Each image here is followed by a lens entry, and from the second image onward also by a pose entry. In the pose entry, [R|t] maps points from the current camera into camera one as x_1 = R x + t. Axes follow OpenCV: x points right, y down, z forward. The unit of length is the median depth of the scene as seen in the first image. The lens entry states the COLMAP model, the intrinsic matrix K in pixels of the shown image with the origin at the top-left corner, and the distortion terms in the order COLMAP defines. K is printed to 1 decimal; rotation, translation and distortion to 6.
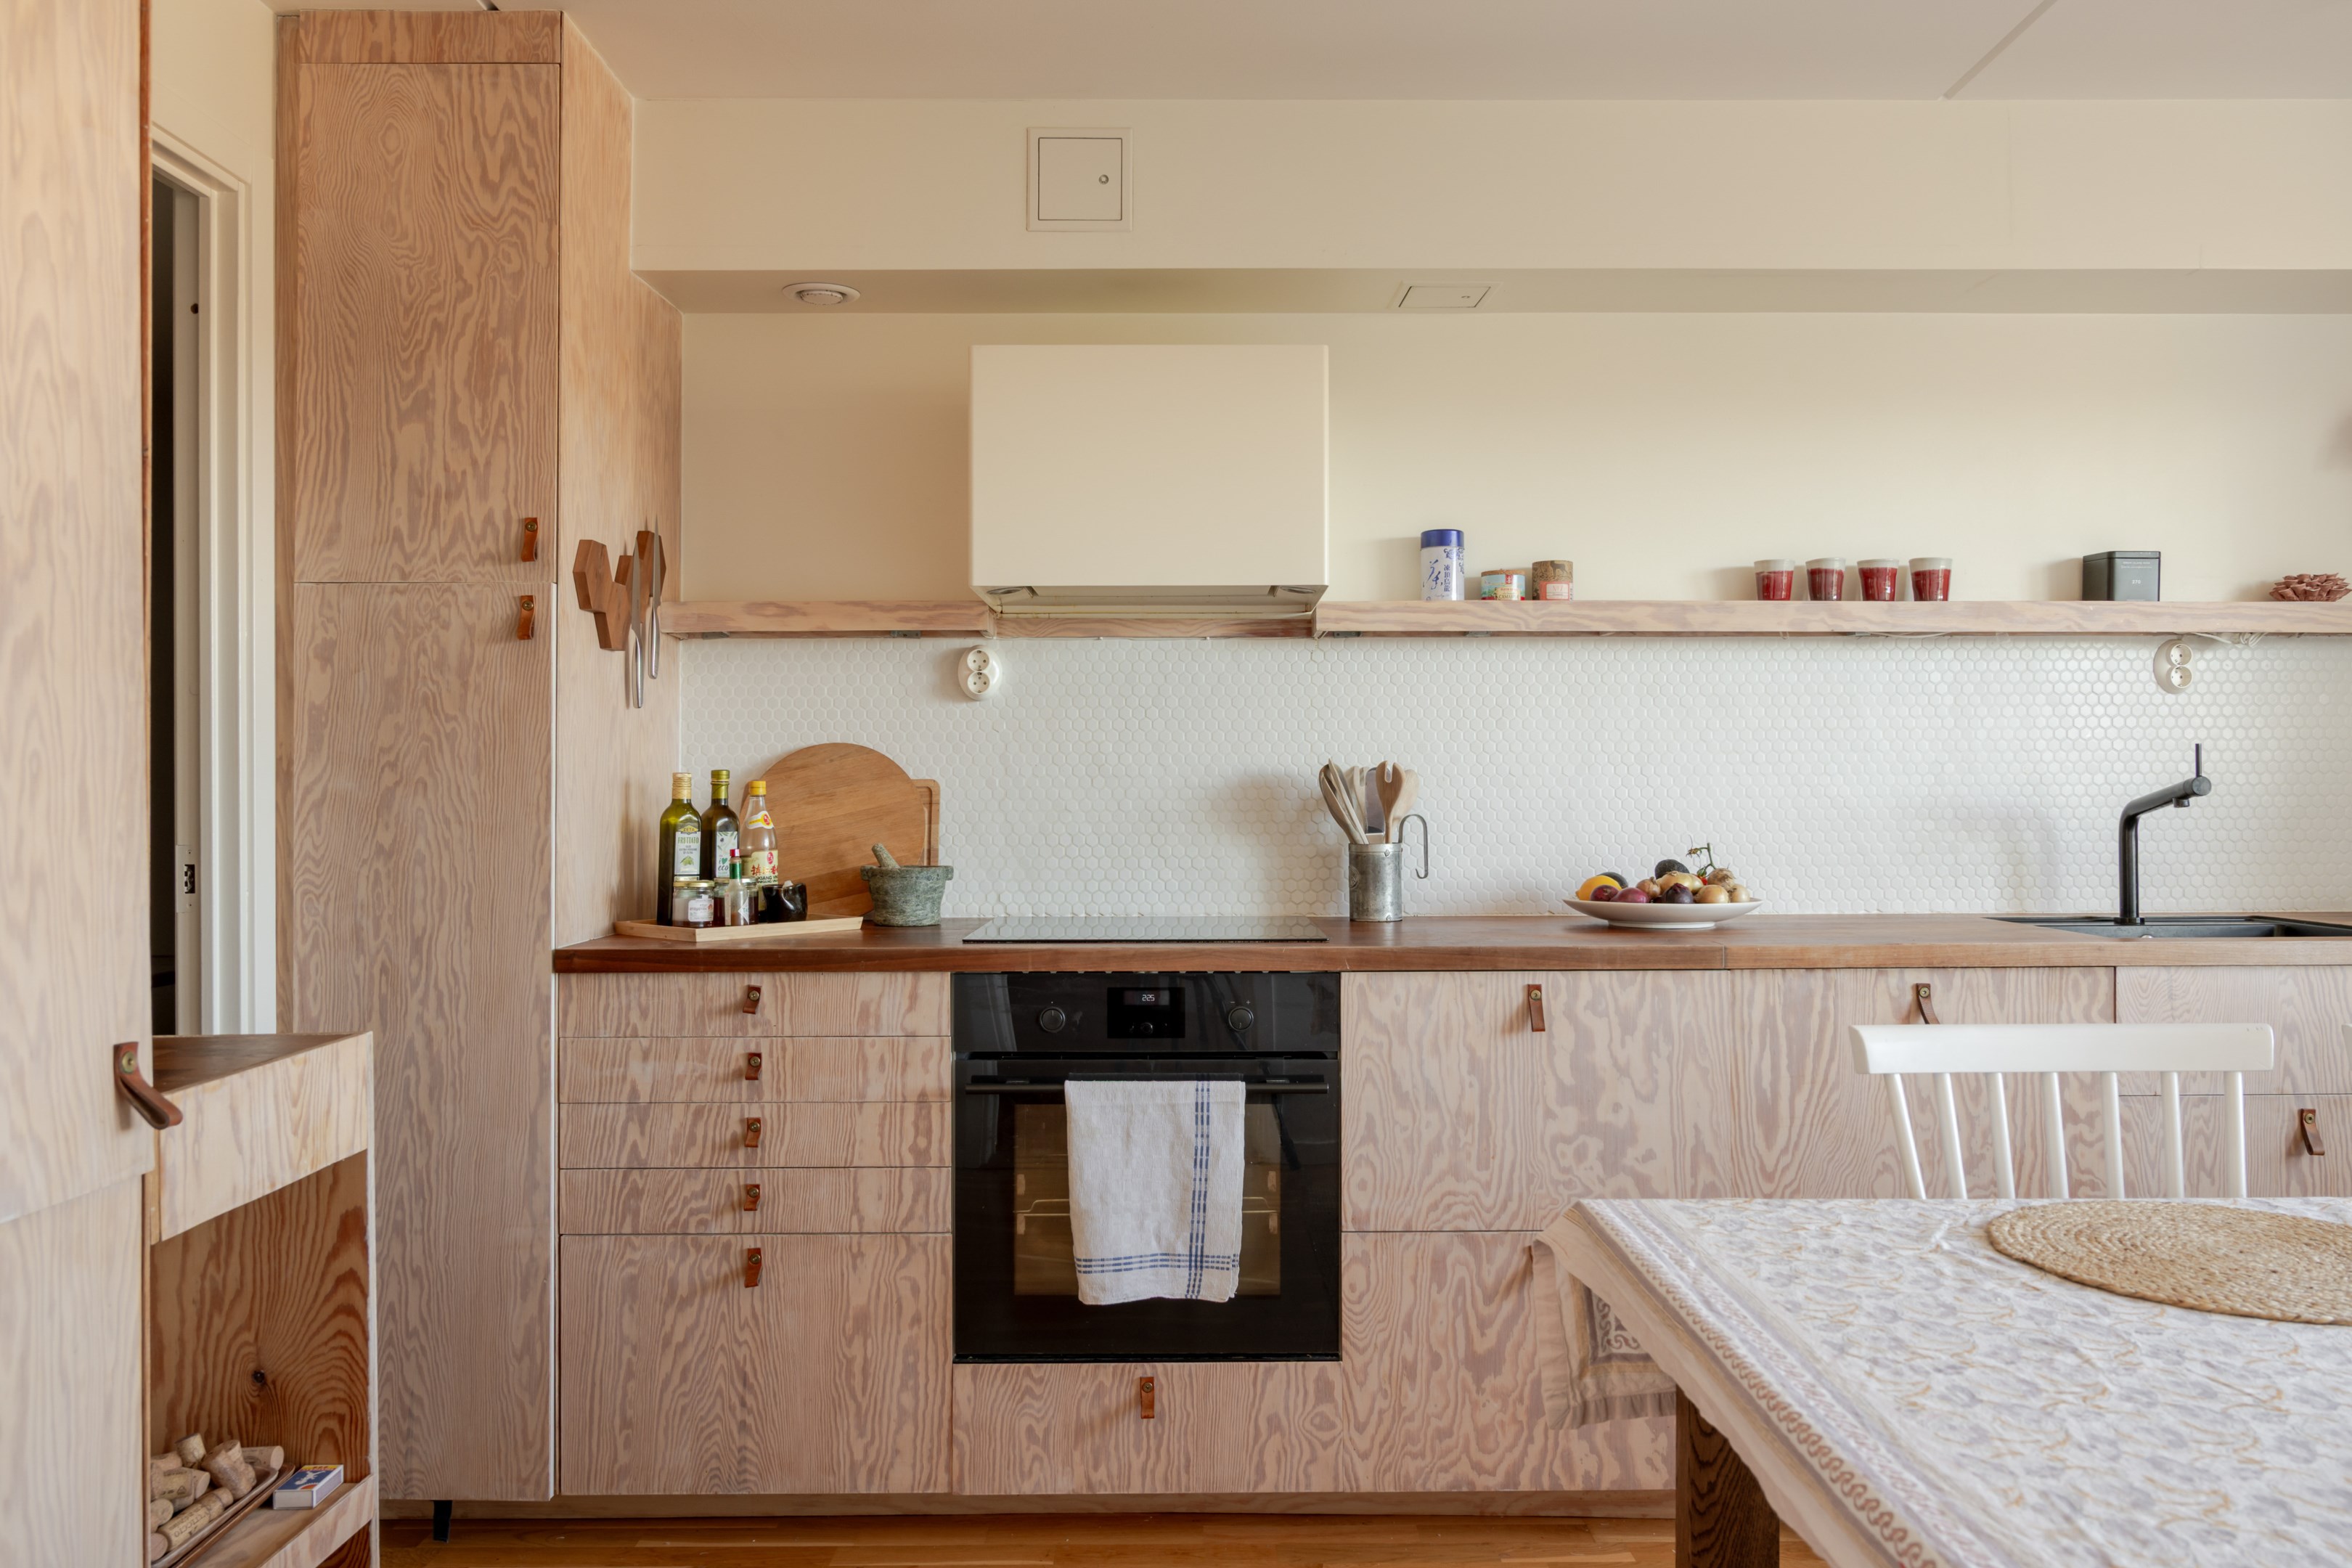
lens RADIAL K [[1689.4, 0, 1201.4], [0, 1689.4, 786.1], [0, 0, 1]] dist [-0.003871, 0.001569]
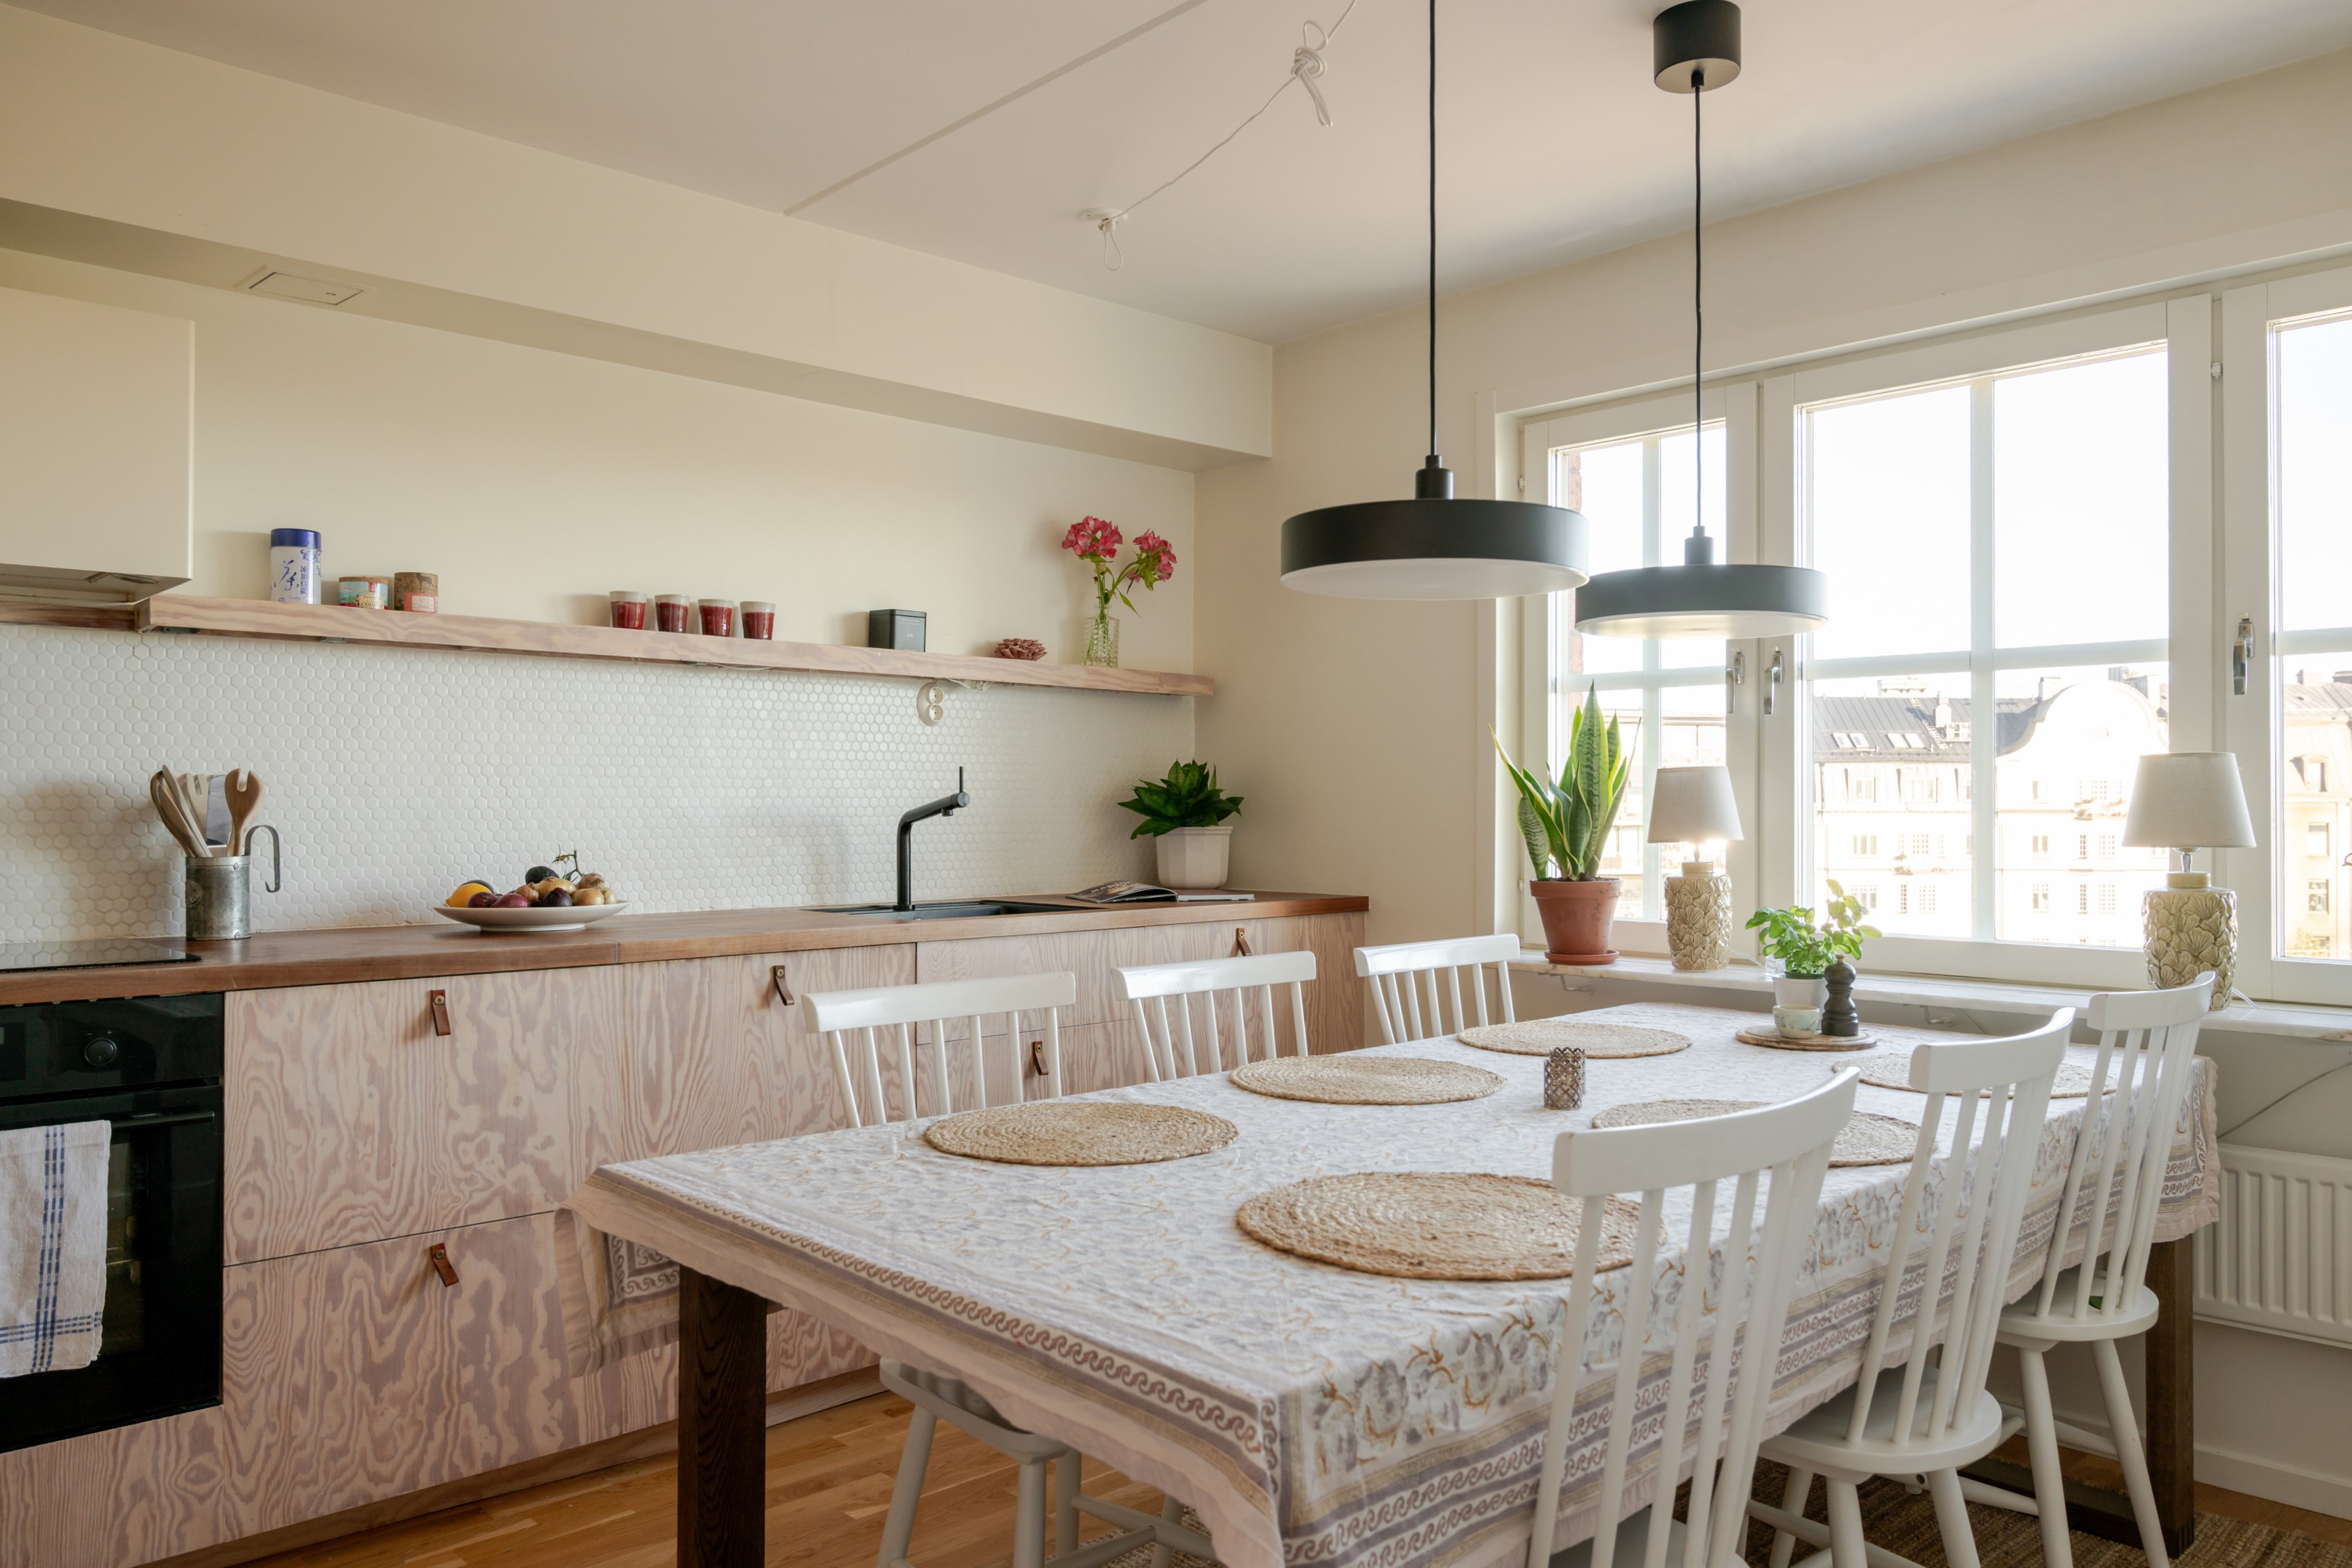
lens RADIAL K [[1662.1, 0, 1175.0], [0, 1662.1, 795.6], [0, 0, 1]] dist [0.001935, 0.001597]
pose [[0.738033, 0.006629, 0.674732, -0.153704], [-0.005792, 0.999977, -0.003489, 0.000460], [-0.674740, -0.001333, 0.738055, -0.045334]]
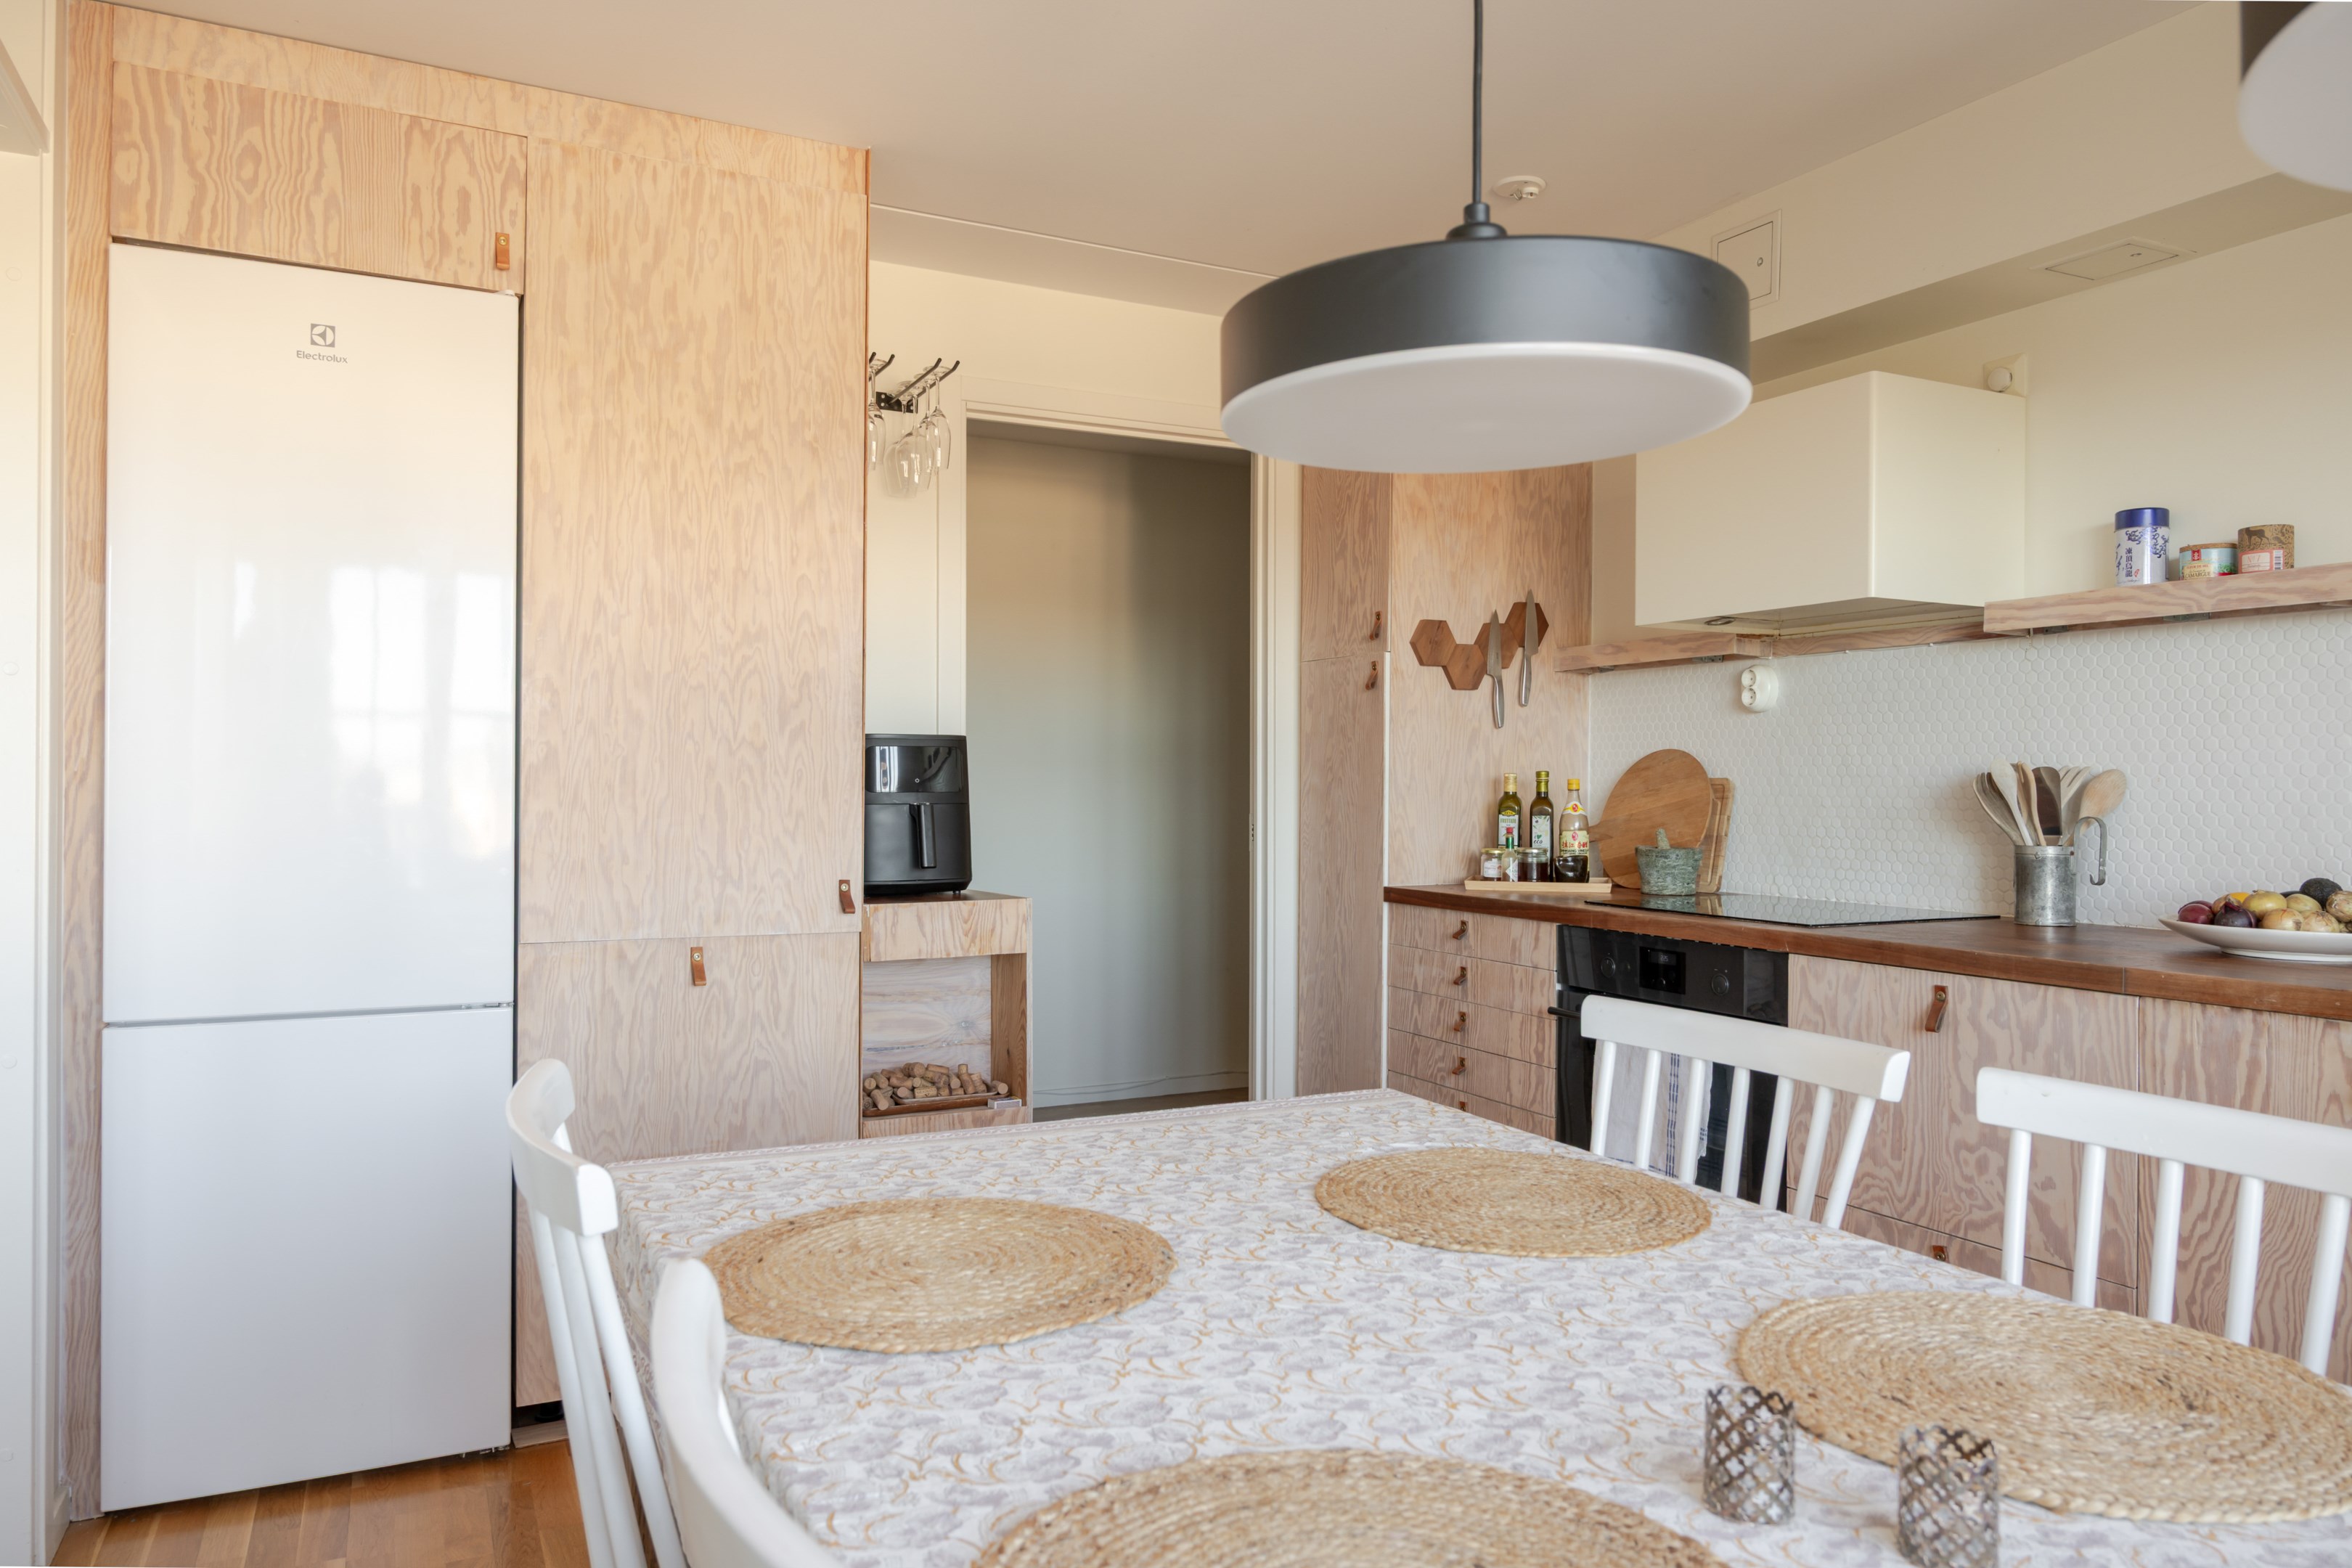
lens RADIAL K [[1562.0, 0, 1160.6], [0, 1562.0, 792.7], [0, 0, 1]] dist [-0.003460, 0.002863]
pose [[0.436057, 0.011148, -0.899850, 0.824713], [-0.003505, 0.999937, 0.010689, -0.004978], [0.899912, -0.001507, 0.436069, 0.181784]]
